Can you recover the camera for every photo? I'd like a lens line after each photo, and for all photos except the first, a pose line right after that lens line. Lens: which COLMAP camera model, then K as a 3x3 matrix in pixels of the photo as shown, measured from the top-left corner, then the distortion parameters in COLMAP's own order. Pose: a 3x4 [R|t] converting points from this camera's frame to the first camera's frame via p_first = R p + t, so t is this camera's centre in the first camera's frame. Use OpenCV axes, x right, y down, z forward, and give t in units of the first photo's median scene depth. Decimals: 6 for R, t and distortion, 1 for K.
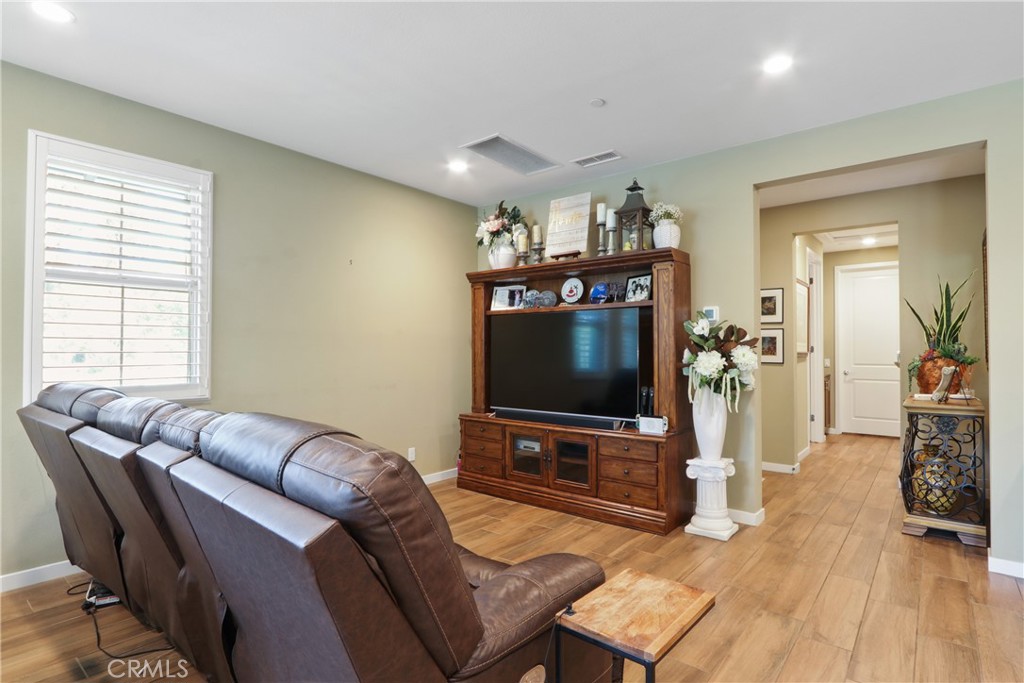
lens RADIAL K [[510.8, 0, 512.0], [0, 510.8, 341.5], [0, 0, 1]] dist [-0.010832, 0.000990]
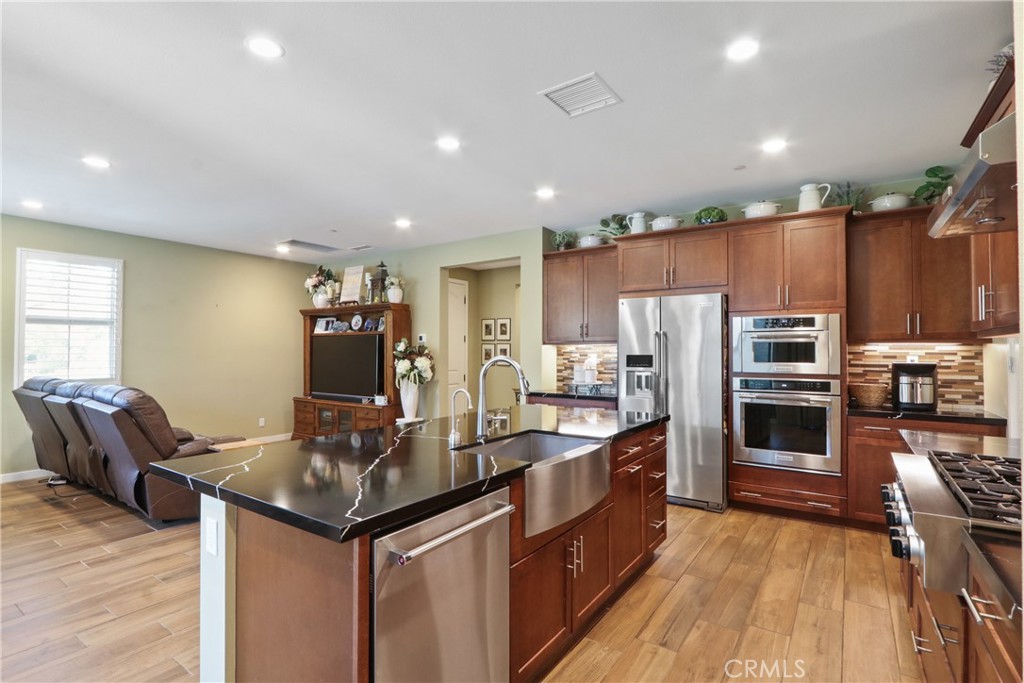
lens RADIAL K [[485.7, 0, 511.5], [0, 485.7, 343.7], [0, 0, 1]] dist [-0.001961, -0.000666]
pose [[0.997083, 0.001589, 0.076303, 0.571518], [-0.001834, 0.999993, 0.003147, -0.040947], [-0.076297, -0.003278, 0.997080, -0.716052]]
